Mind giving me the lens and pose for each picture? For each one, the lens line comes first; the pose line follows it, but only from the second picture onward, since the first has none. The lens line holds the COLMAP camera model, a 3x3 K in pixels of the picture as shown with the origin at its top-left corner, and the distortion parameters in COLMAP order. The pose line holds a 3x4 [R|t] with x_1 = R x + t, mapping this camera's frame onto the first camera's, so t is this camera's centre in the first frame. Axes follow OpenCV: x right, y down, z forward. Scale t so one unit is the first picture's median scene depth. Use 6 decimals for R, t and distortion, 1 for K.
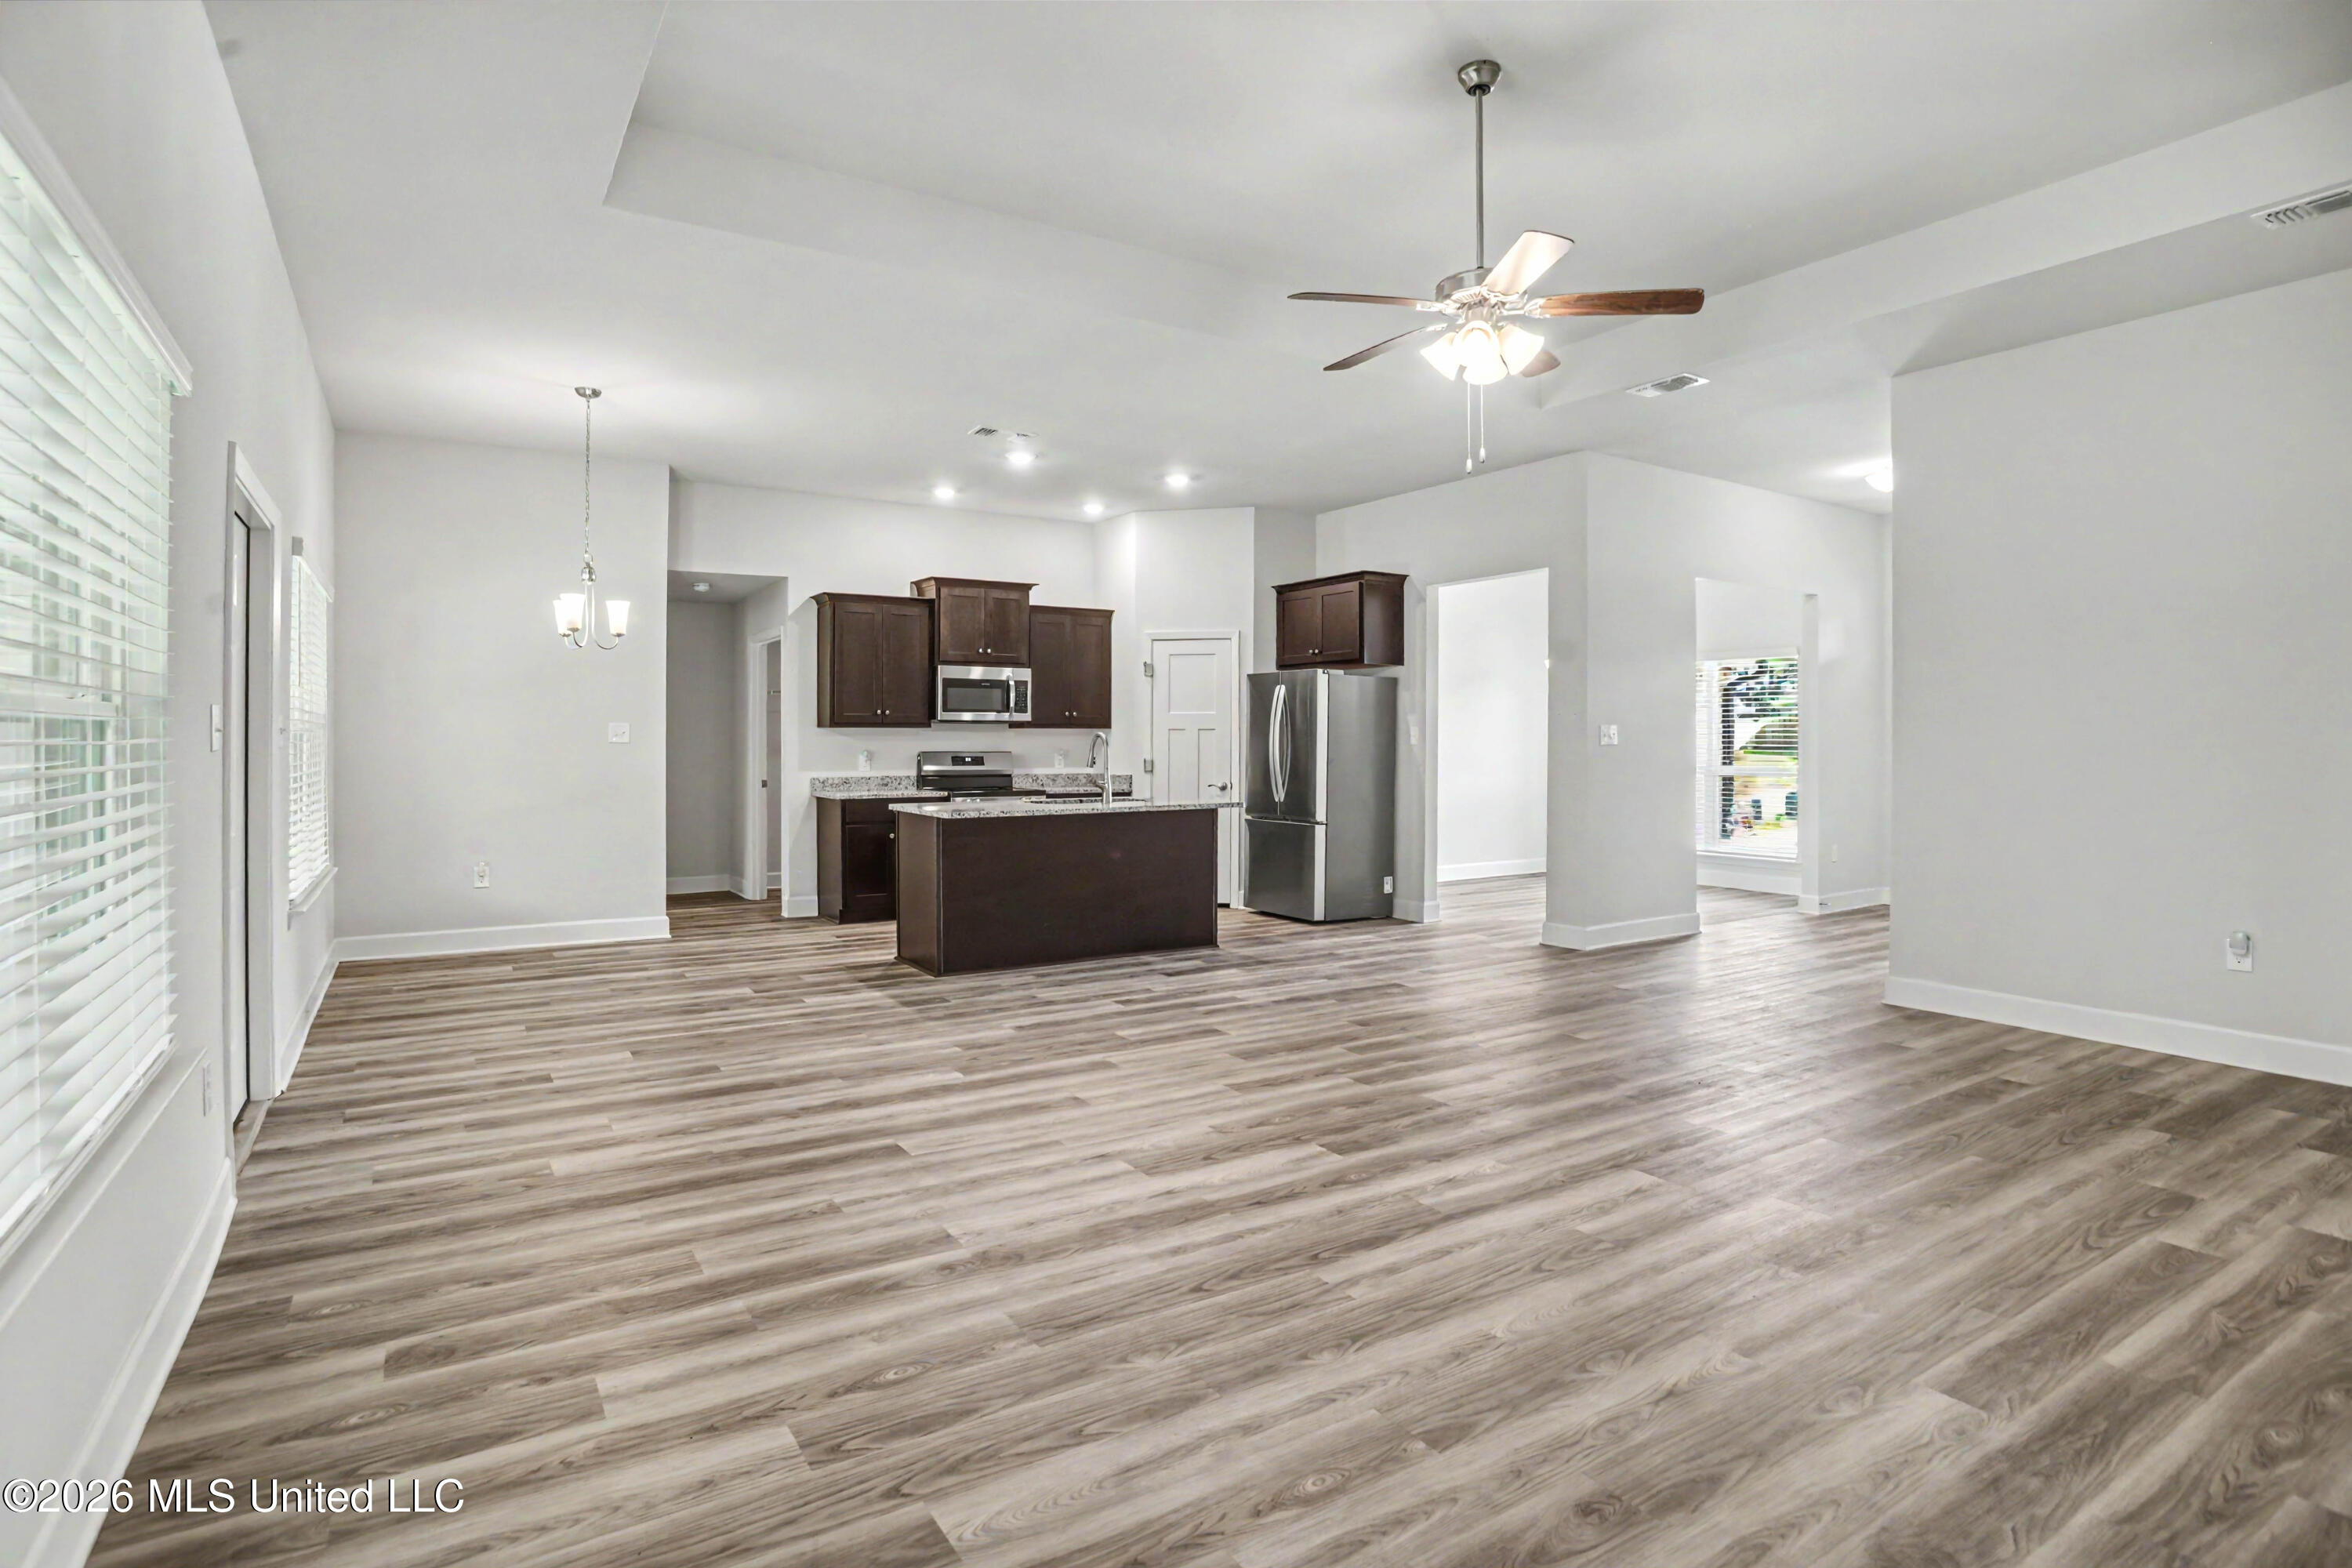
lens RADIAL K [[1179.2, 0, 1182.7], [0, 1179.2, 752.5], [0, 0, 1]] dist [-0.082860, 0.036998]
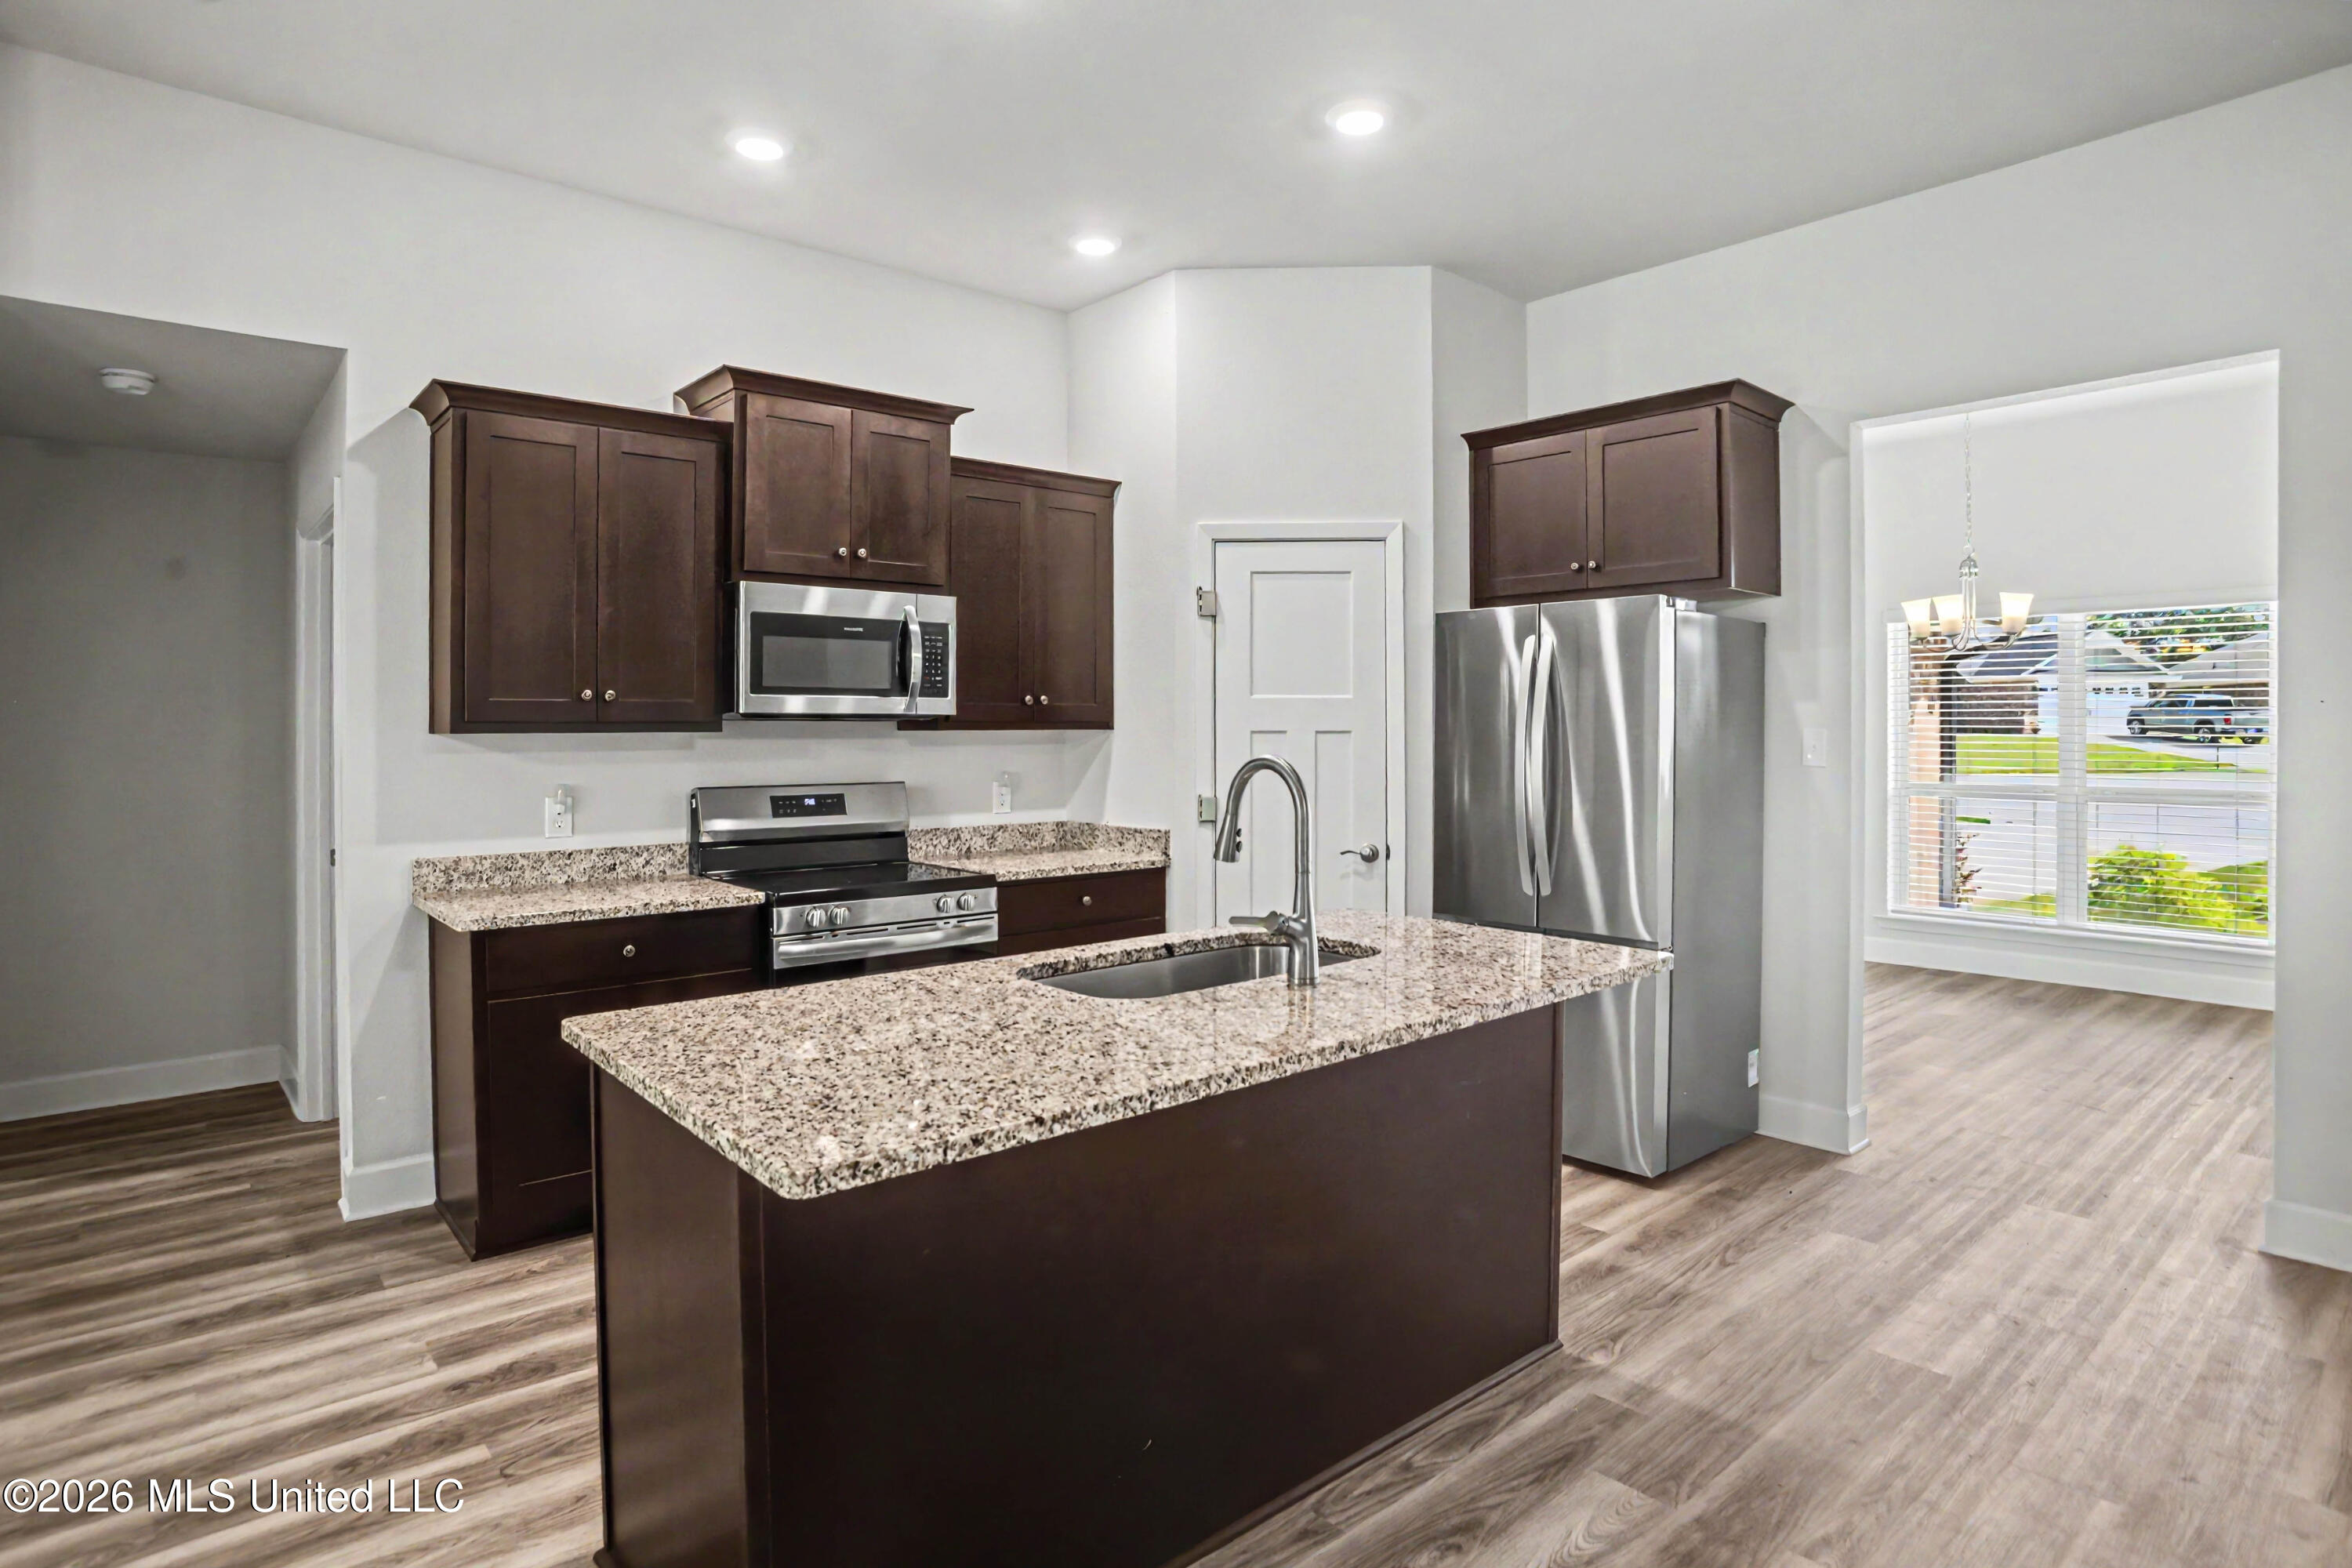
lens RADIAL K [[1256.6, 0, 1179.9], [0, 1256.6, 747.7], [0, 0, 1]] dist [-0.072054, 0.028837]
pose [[0.989700, -0.005415, 0.143051, -0.118151], [0.005122, 0.999984, 0.002411, -0.015825], [-0.143062, -0.001653, 0.989712, 0.545116]]
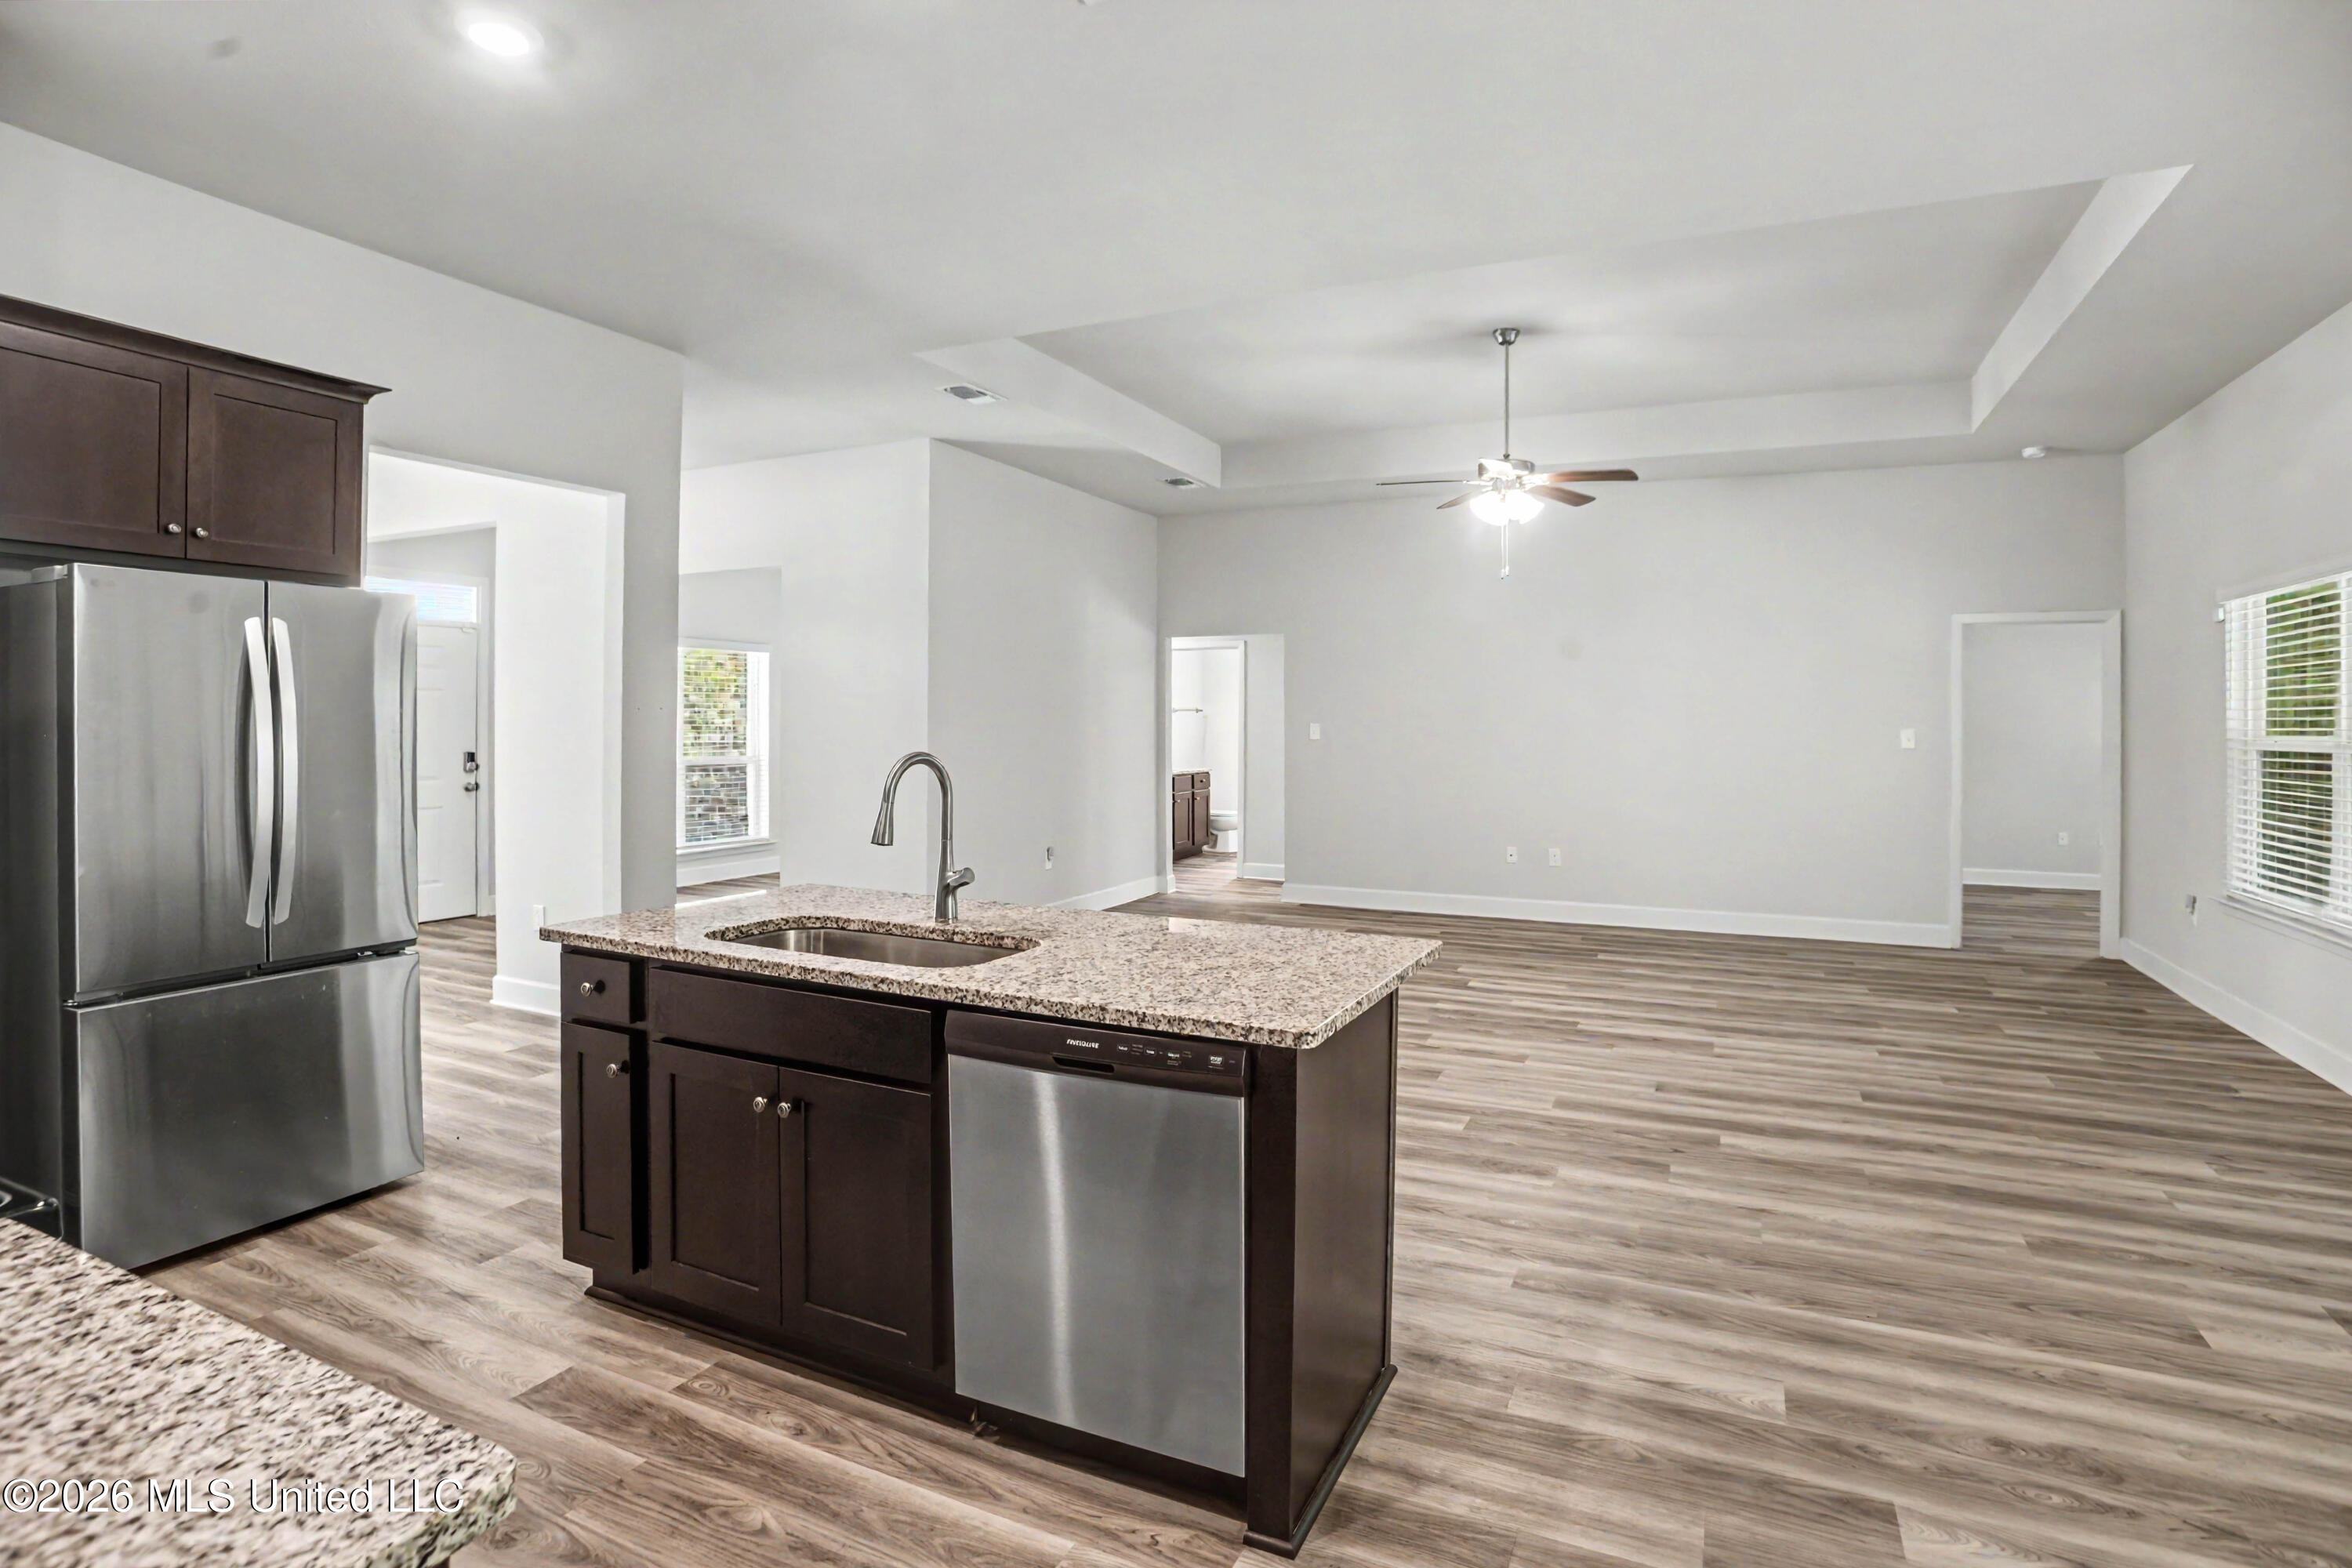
lens RADIAL K [[1179.2, 0, 1182.7], [0, 1179.2, 752.5], [0, 0, 1]] dist [-0.082860, 0.036998]
pose [[-0.515693, -0.028970, 0.856284, -0.369268], [0.000531, 0.999417, 0.034132, -0.024079], [-0.856773, 0.018056, -0.515377, 0.922216]]
